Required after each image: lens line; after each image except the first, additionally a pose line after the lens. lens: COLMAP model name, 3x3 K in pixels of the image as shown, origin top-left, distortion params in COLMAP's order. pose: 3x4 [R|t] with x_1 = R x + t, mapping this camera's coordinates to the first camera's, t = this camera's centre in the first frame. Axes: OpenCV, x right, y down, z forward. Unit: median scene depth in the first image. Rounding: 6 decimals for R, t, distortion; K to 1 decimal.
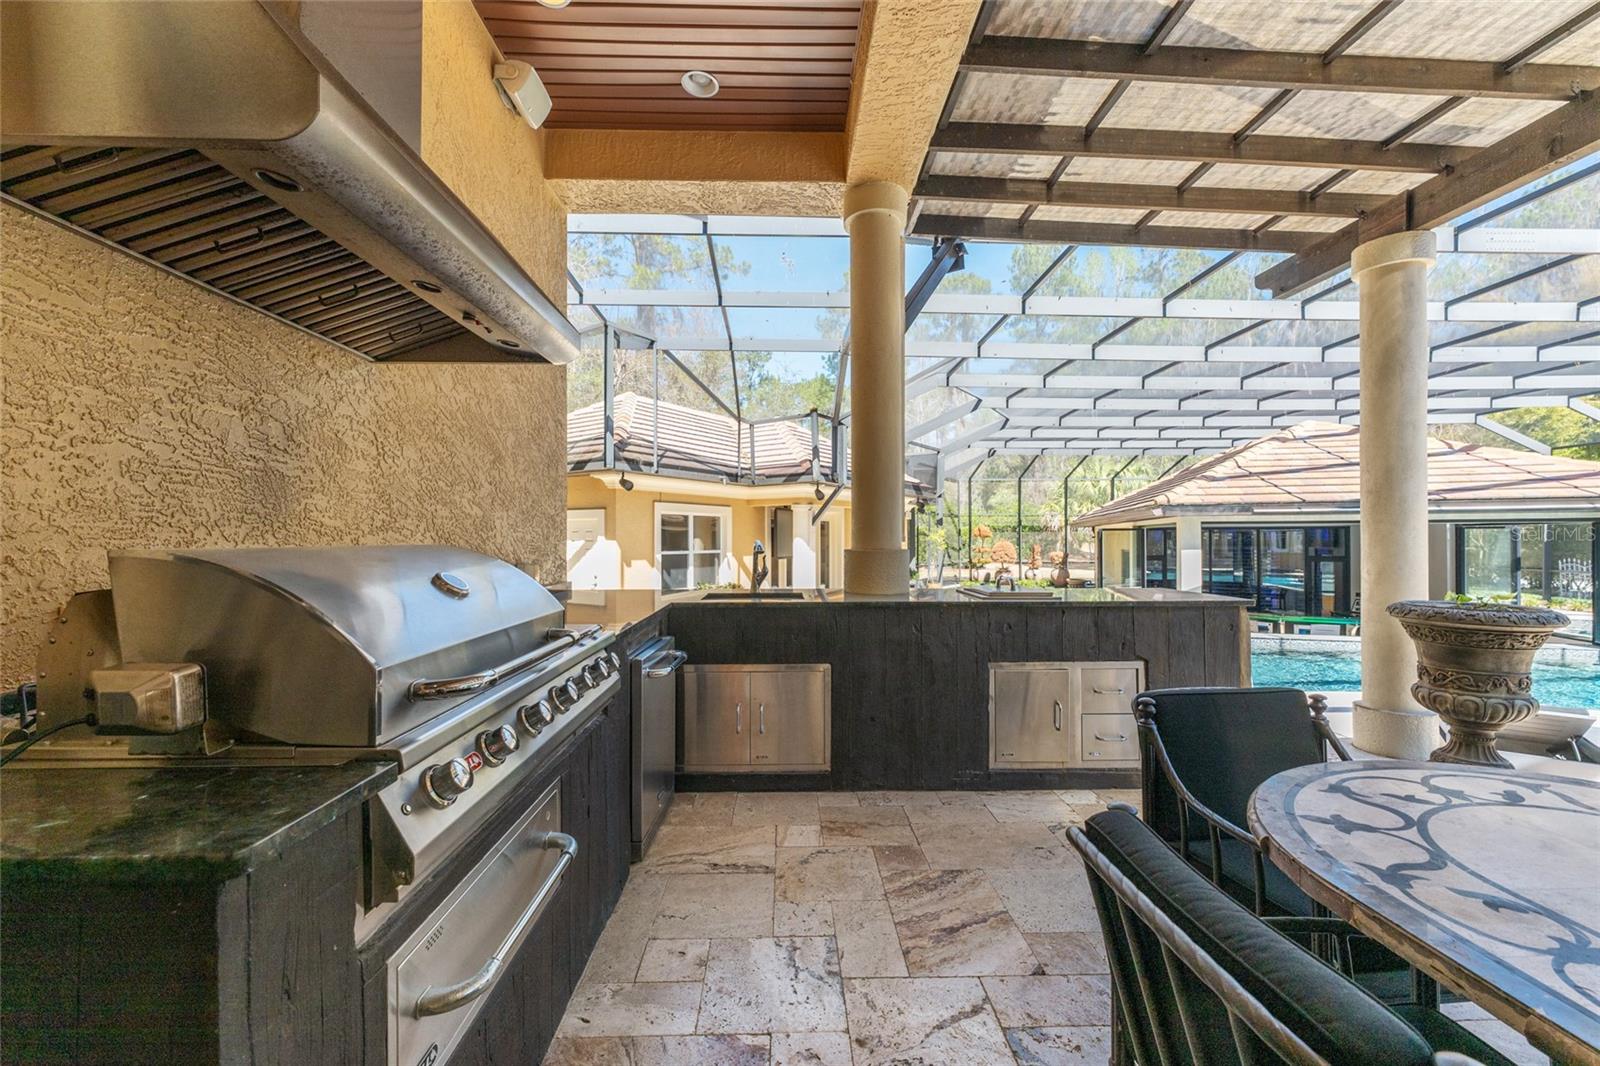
lens RADIAL K [[635.9, 0, 806.4], [0, 635.9, 534.6], [0, 0, 1]] dist [0.002127, -0.000488]
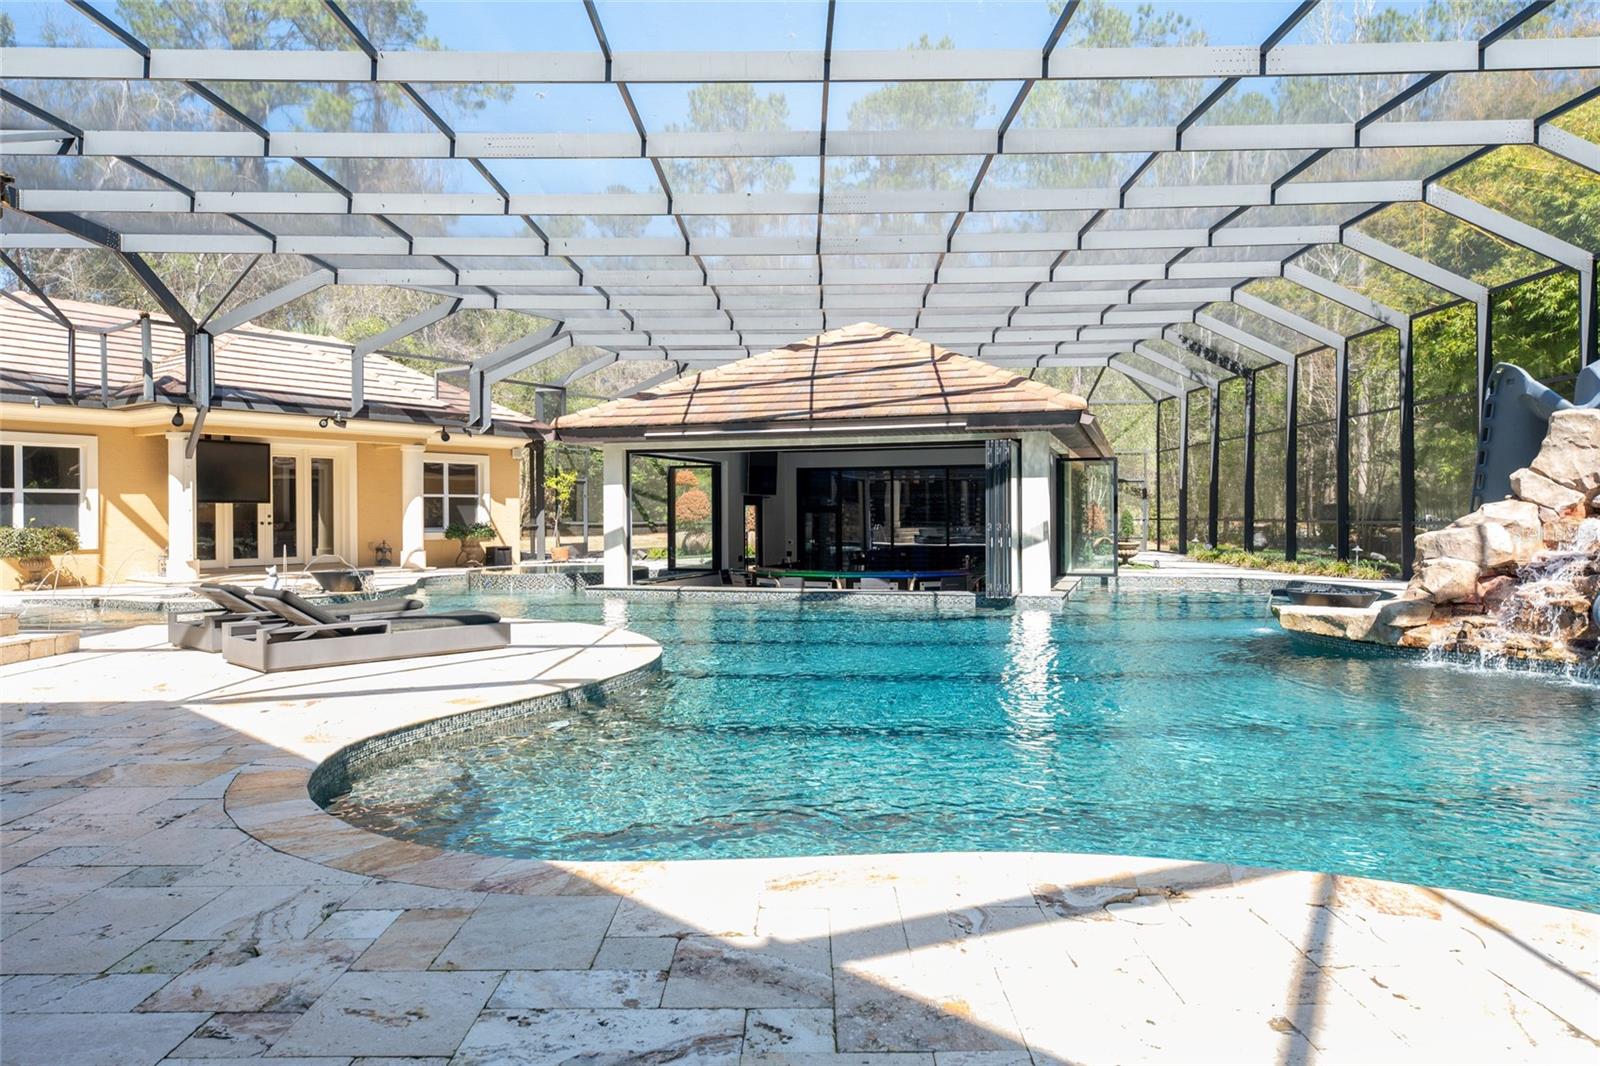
lens RADIAL K [[1060.9, 0, 809.9], [0, 1060.9, 517.0], [0, 0, 1]] dist [0.005016, -0.001973]
pose [[0.999506, -0.005145, -0.031019, 0.866910], [0.005553, 0.999899, 0.013090, 0.048848], [0.030948, -0.013256, 0.999433, -0.330937]]
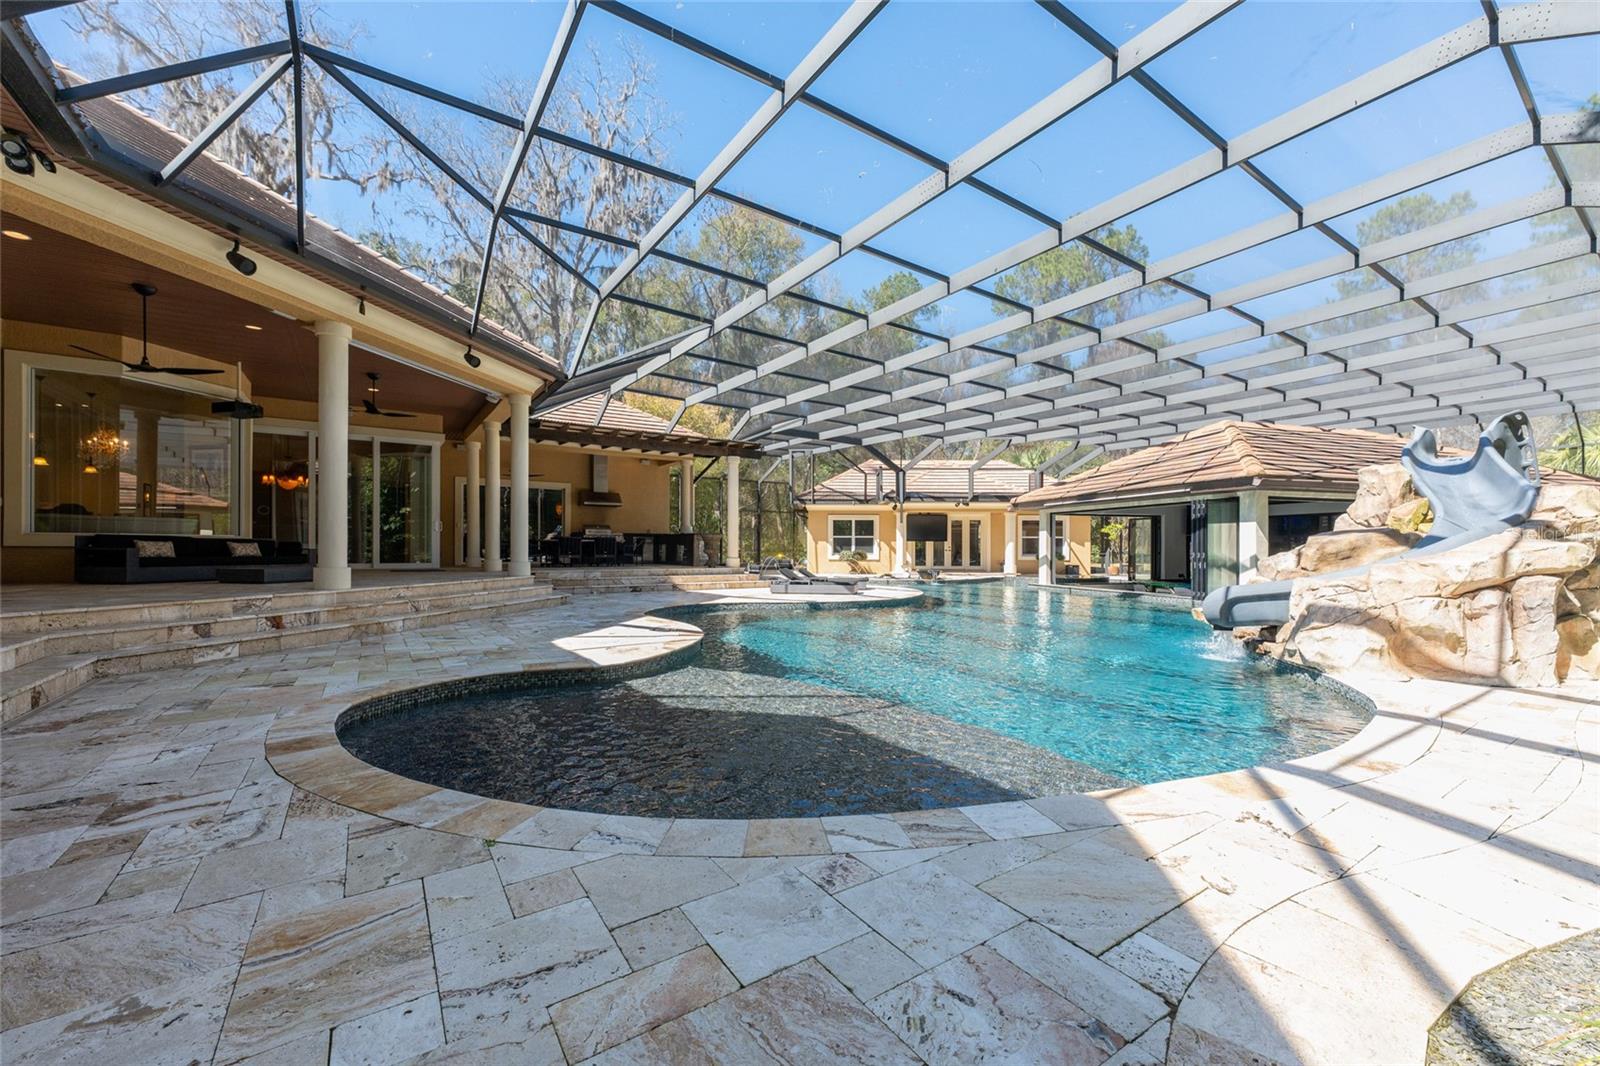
lens RADIAL K [[635.9, 0, 800.1], [0, 635.9, 545.5], [0, 0, 1]] dist [0.002127, -0.000488]
pose [[0.530133, -0.002075, -0.847912, 1.564161], [0.005595, 0.999984, 0.001051, 0.054225], [0.847896, -0.005301, 0.530136, -0.317232]]
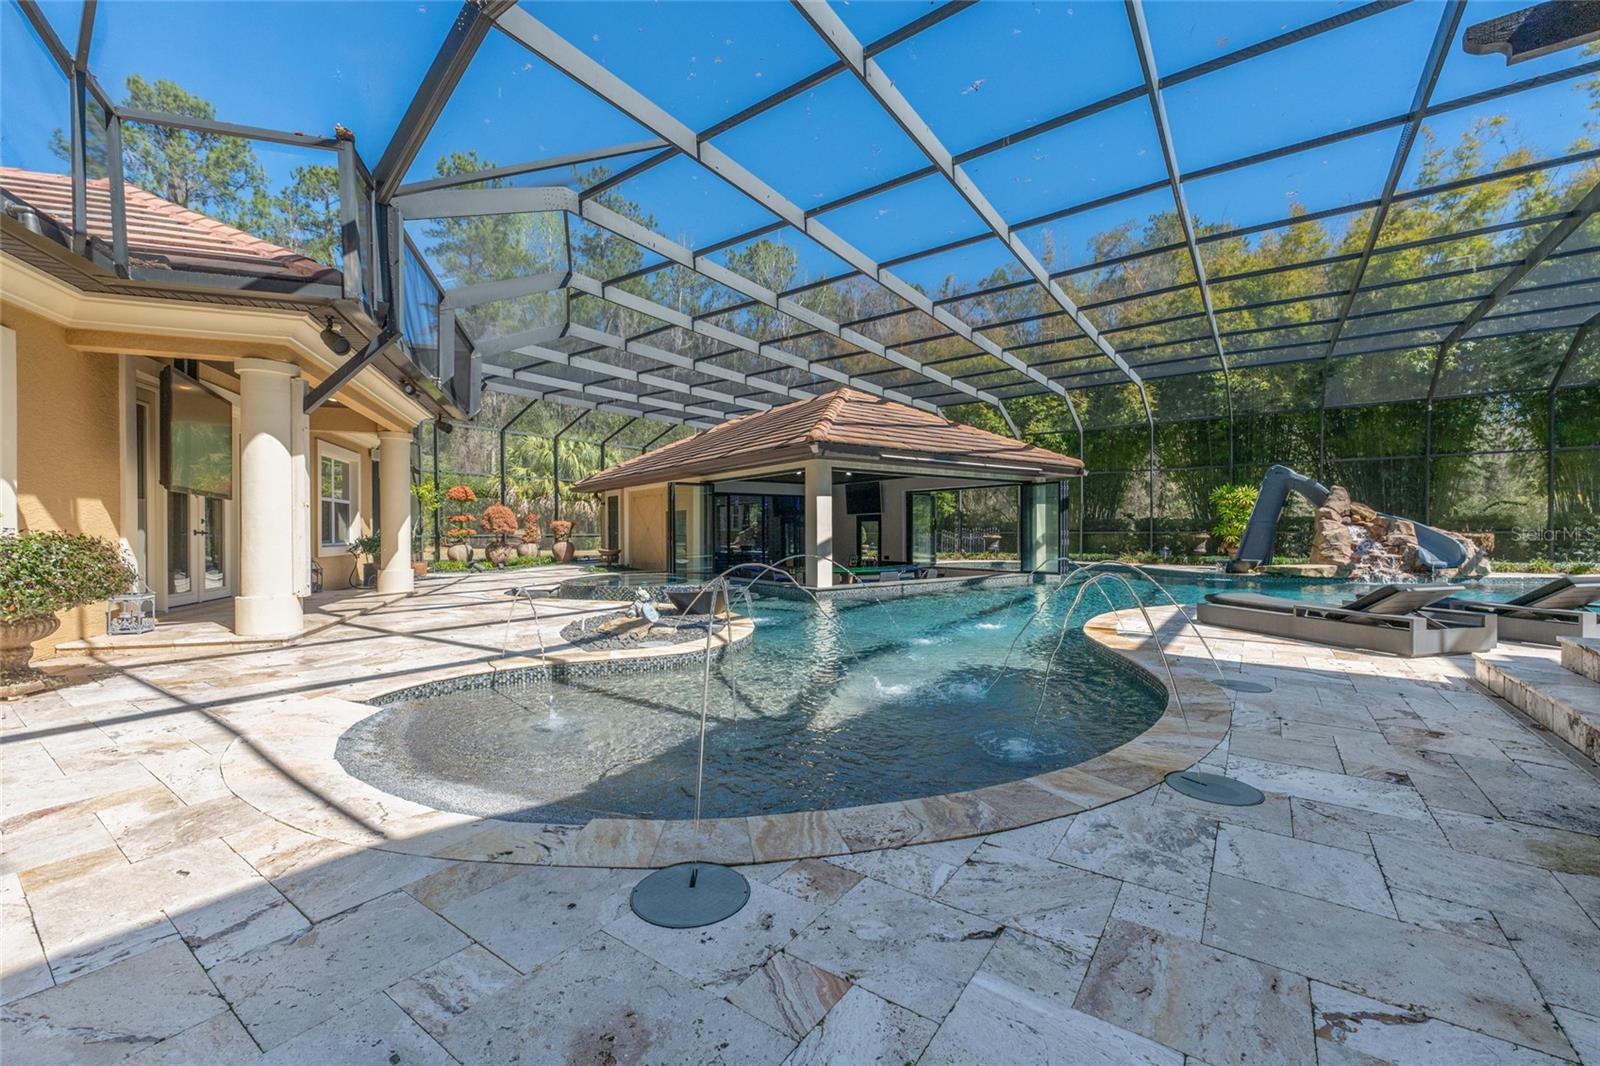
lens RADIAL K [[635.9, 0, 797.0], [0, 635.9, 539.6], [0, 0, 1]] dist [0.002127, -0.000488]
pose [[0.614817, -0.009264, 0.788615, -0.137547], [-0.002208, 0.999907, 0.013468, 0.071706], [-0.788667, -0.010021, 0.614739, 0.457018]]
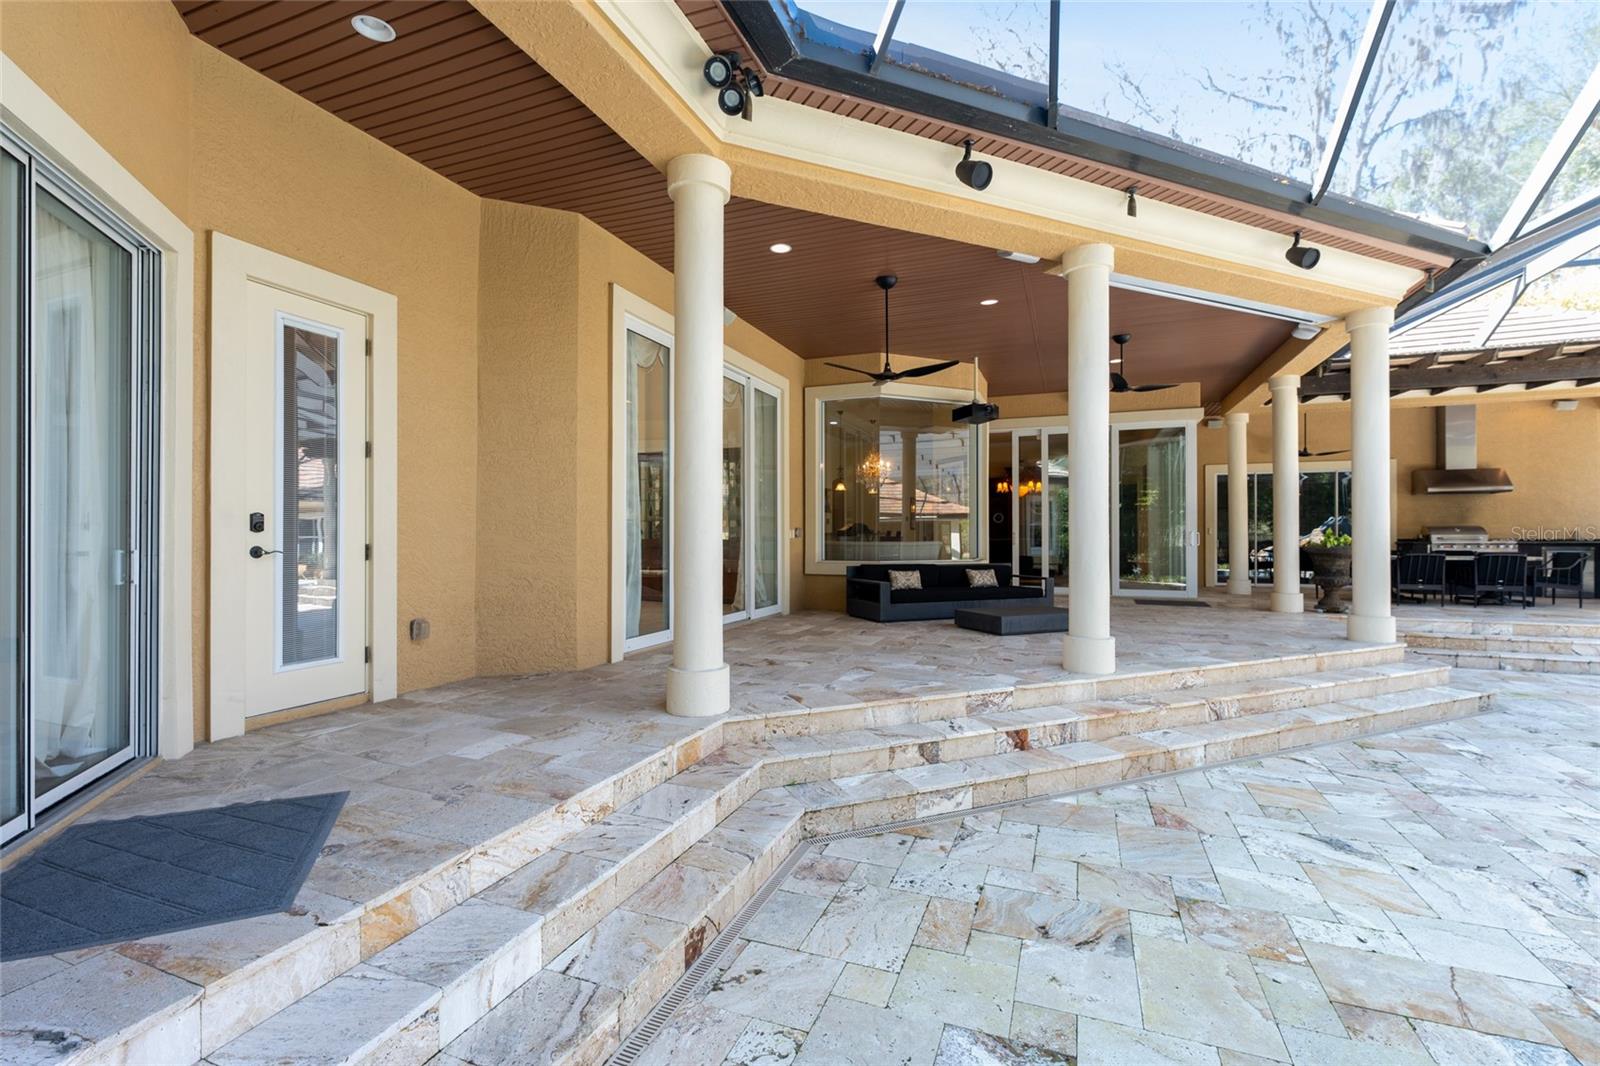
lens RADIAL K [[685.9, 0, 799.0], [0, 685.9, 538.9], [0, 0, 1]] dist [-0.002689, 0.000275]
pose [[-0.409525, 0.004836, -0.912286, 1.242801], [0.009750, 0.999952, 0.000924, 0.010103], [0.912247, -0.008516, -0.409552, -0.366083]]
